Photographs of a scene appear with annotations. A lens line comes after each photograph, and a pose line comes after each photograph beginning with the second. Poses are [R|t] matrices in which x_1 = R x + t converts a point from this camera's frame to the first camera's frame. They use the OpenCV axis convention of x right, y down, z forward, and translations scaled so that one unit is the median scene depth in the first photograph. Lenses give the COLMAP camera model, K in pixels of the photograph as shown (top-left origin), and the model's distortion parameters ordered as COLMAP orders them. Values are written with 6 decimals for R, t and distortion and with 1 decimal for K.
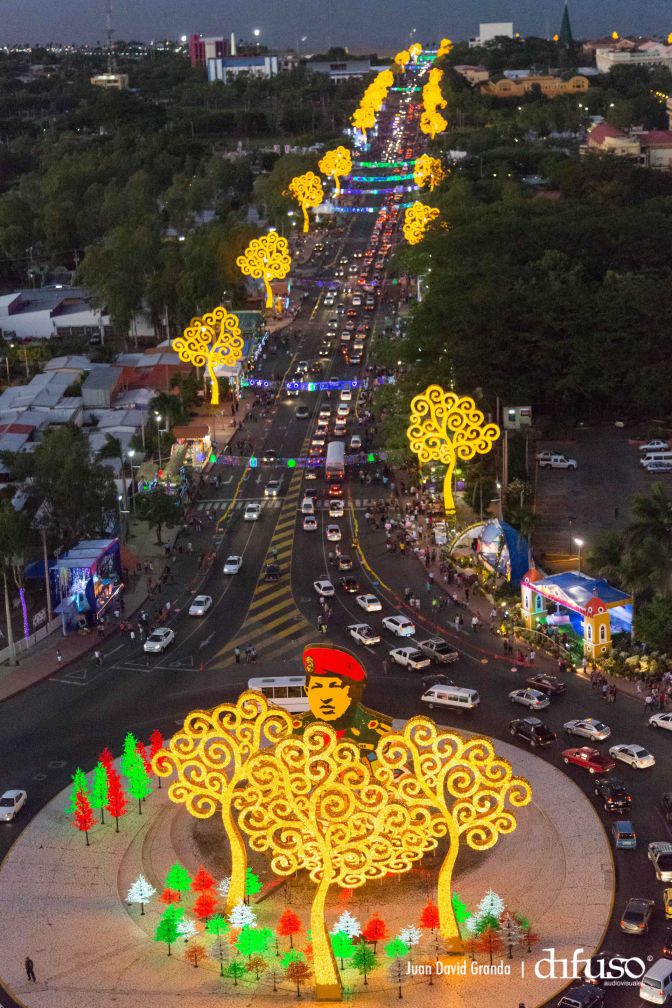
lens RADIAL K [[1733.4, 0, 334.4], [0, 1733.4, 481.1], [0, 0, 1]] dist [0.044276, -0.031406]
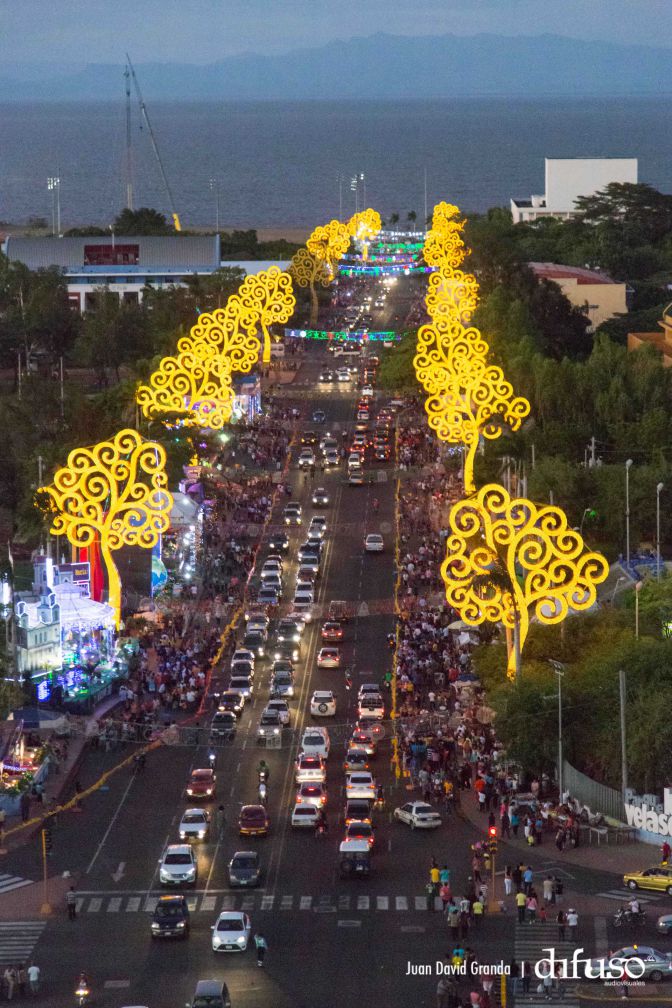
lens RADIAL K [[2627.4, 0, 336.0], [0, 2627.4, 504.0], [0, 0, 1]] dist [0.095406, 0.120809]
pose [[0.998709, 0.025330, 0.044030, 0.032582], [-0.018317, 0.988066, -0.152941, -0.192812], [-0.047379, 0.151937, 0.987254, 0.843000]]
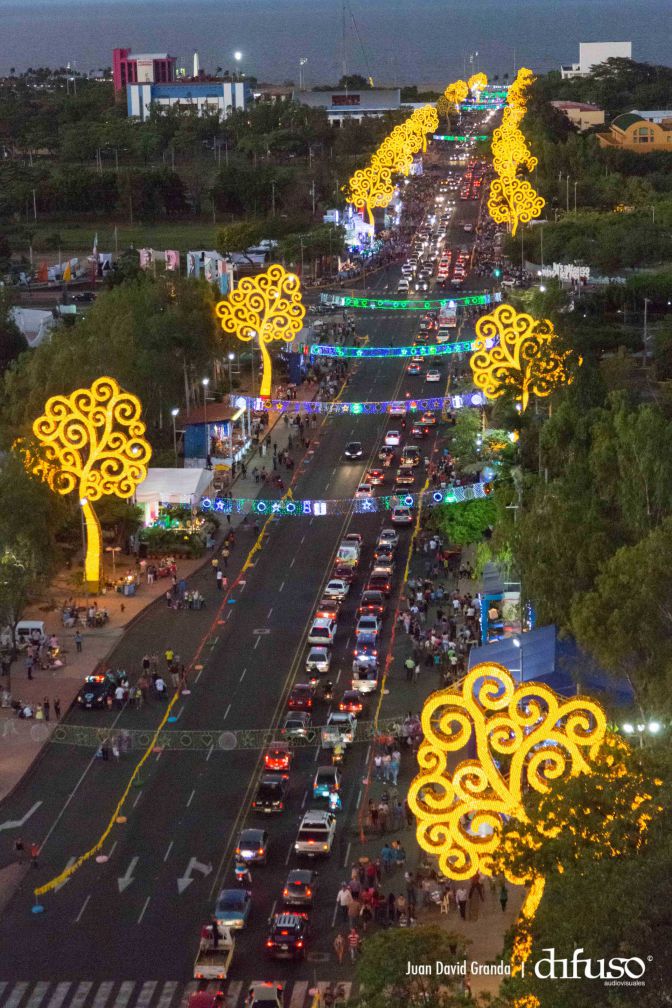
lens RADIAL K [[1904.0, 0, 336.0], [0, 1904.0, 504.0], [0, 0, 1]] dist [0.036953, 0.079349]
pose [[0.999525, 0.020658, -0.022863, 0.024647], [-0.021553, 0.998983, -0.039610, -0.114762], [0.022021, 0.040084, 0.998954, 0.542549]]
